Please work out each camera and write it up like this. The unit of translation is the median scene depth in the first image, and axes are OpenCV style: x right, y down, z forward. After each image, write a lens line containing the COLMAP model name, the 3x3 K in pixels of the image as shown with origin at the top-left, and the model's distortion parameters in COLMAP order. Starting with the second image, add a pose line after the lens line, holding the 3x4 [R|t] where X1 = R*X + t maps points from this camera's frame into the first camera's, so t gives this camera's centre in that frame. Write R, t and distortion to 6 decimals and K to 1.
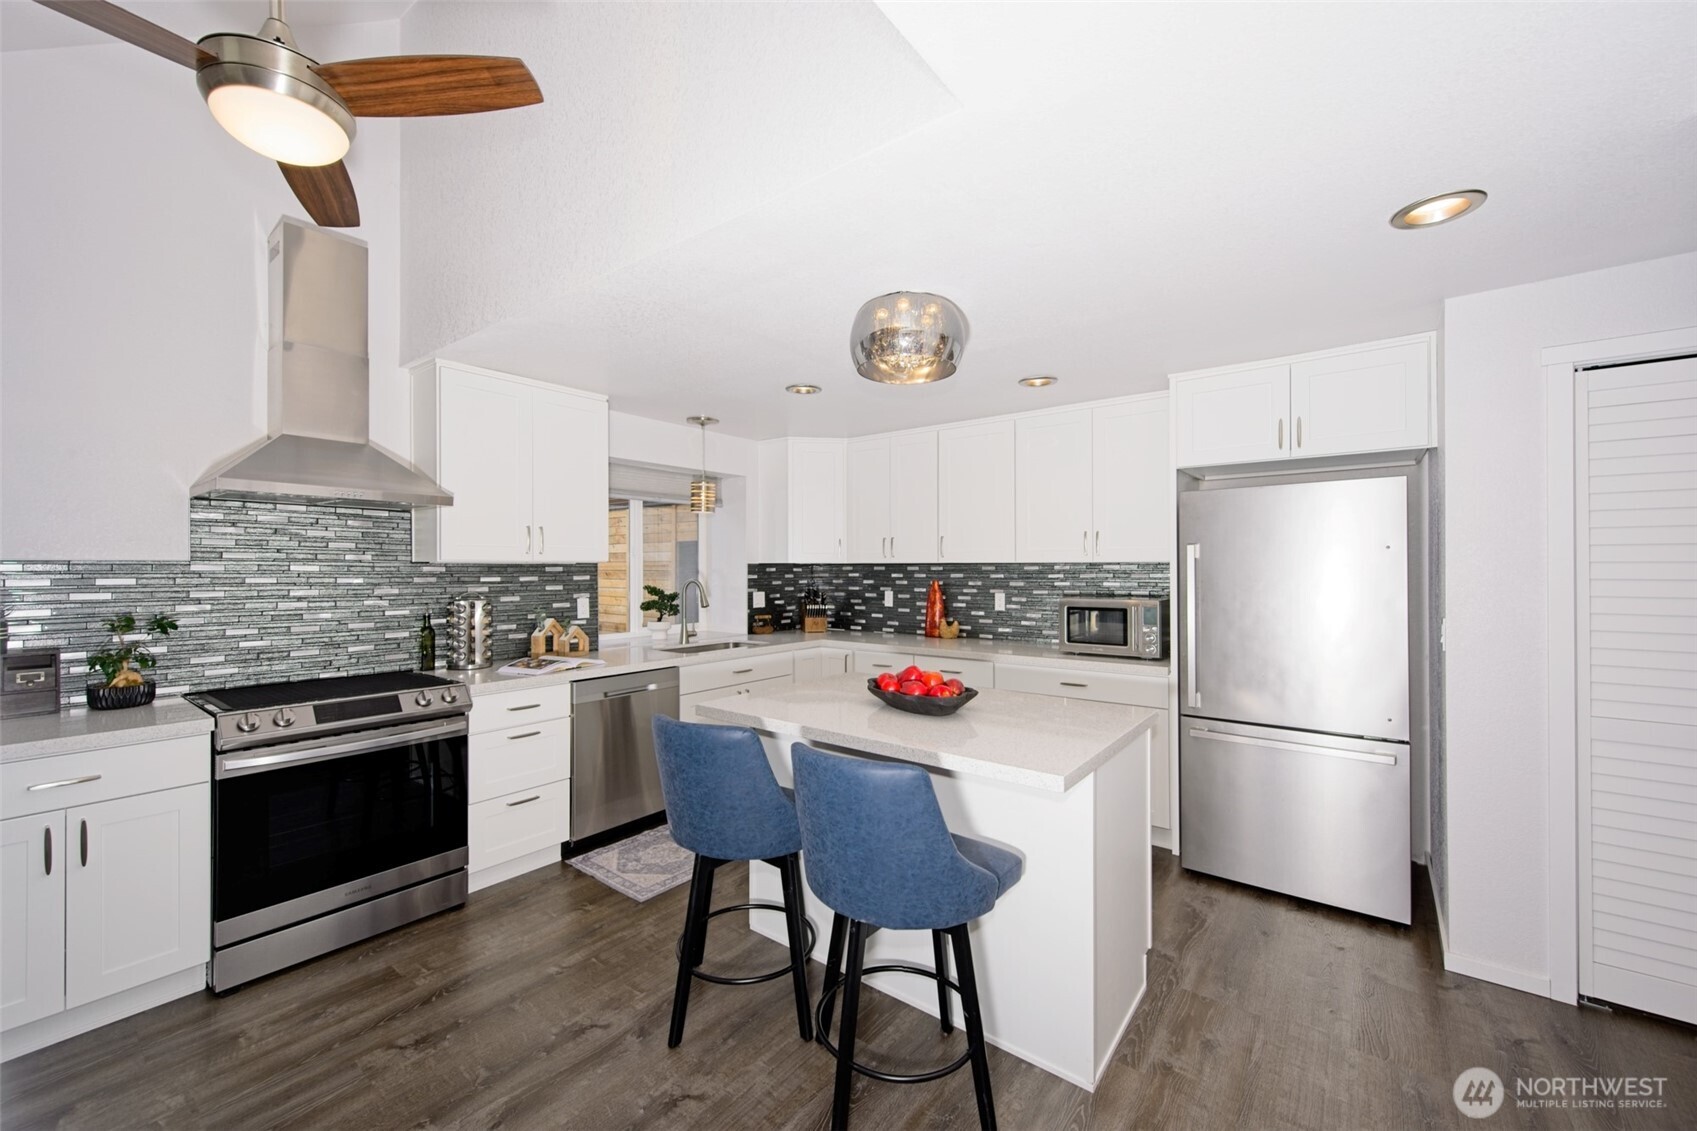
lens RADIAL K [[689.3, 0, 871.3], [0, 689.3, 570.8], [0, 0, 1]] dist [0.000691, 0.000016]
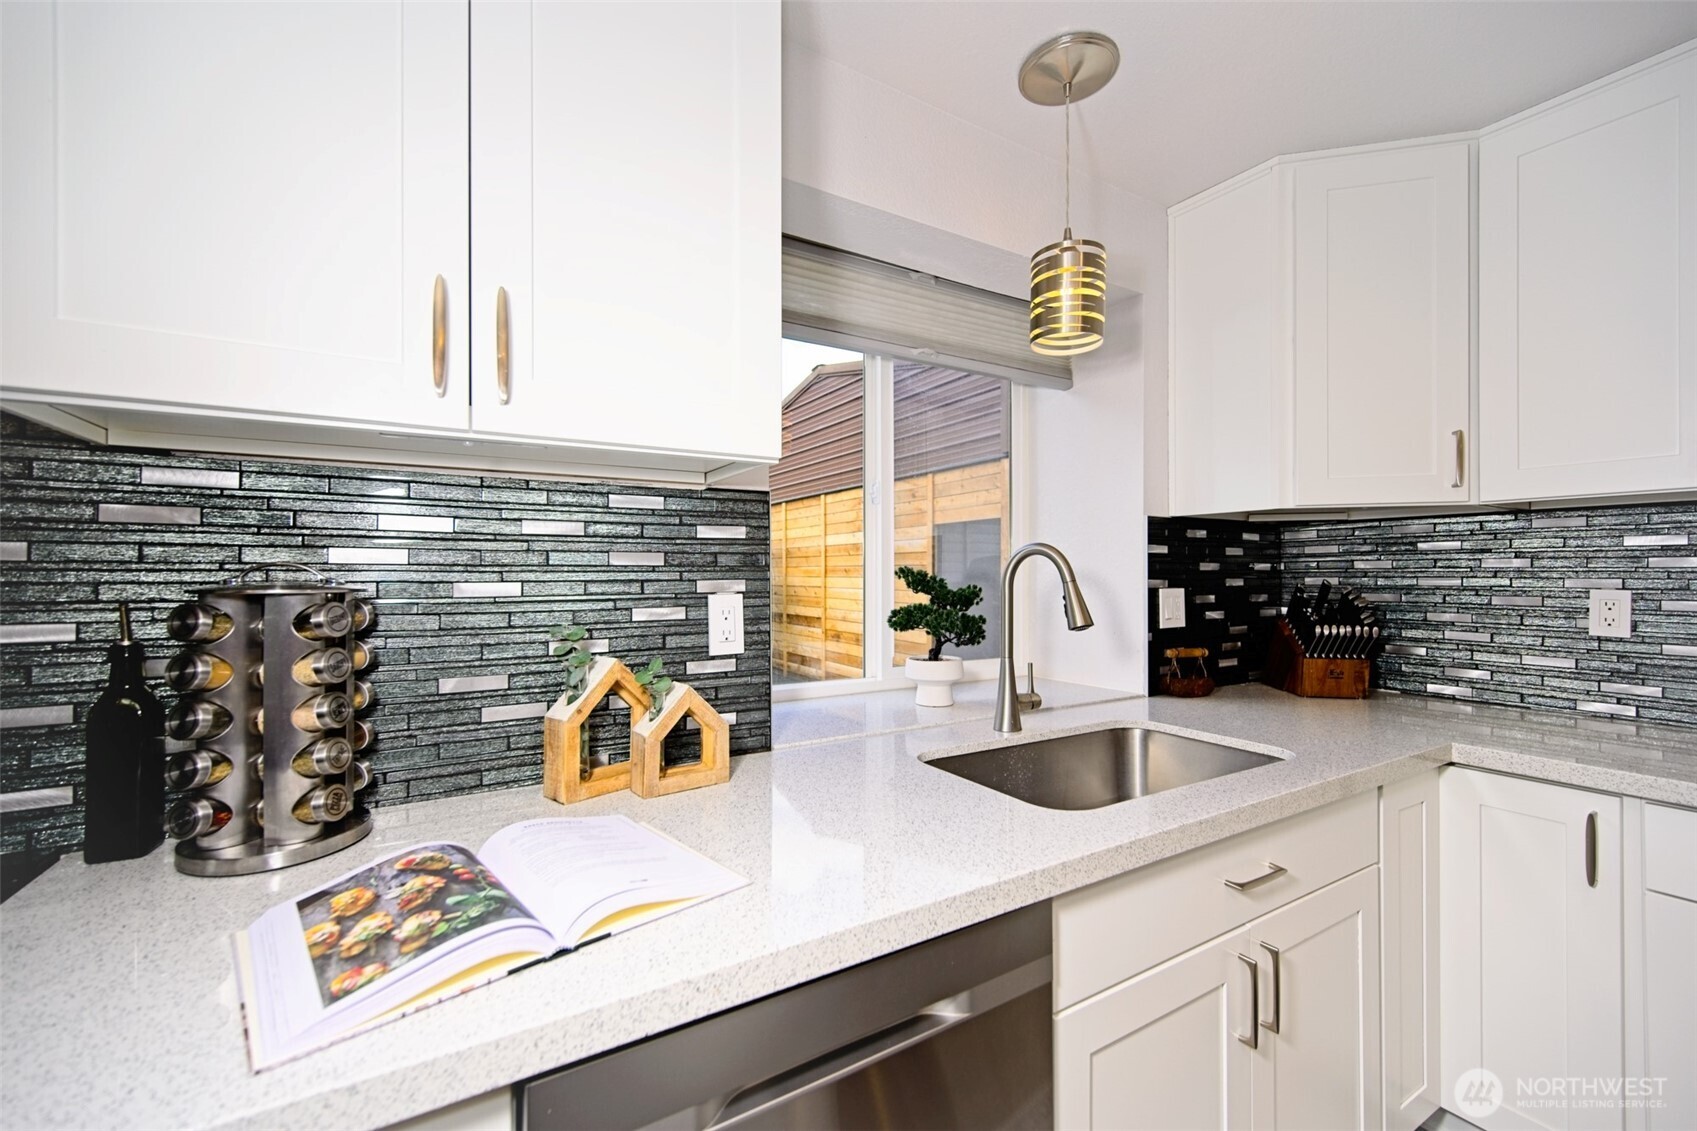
lens RADIAL K [[689.3, 0, 871.3], [0, 689.3, 570.8], [0, 0, 1]] dist [0.000691, 0.000016]
pose [[0.941343, 0.002087, -0.337444, -0.208506], [-0.005197, 0.999952, -0.008314, 0.026842], [0.337410, 0.009580, 0.941309, 0.617919]]
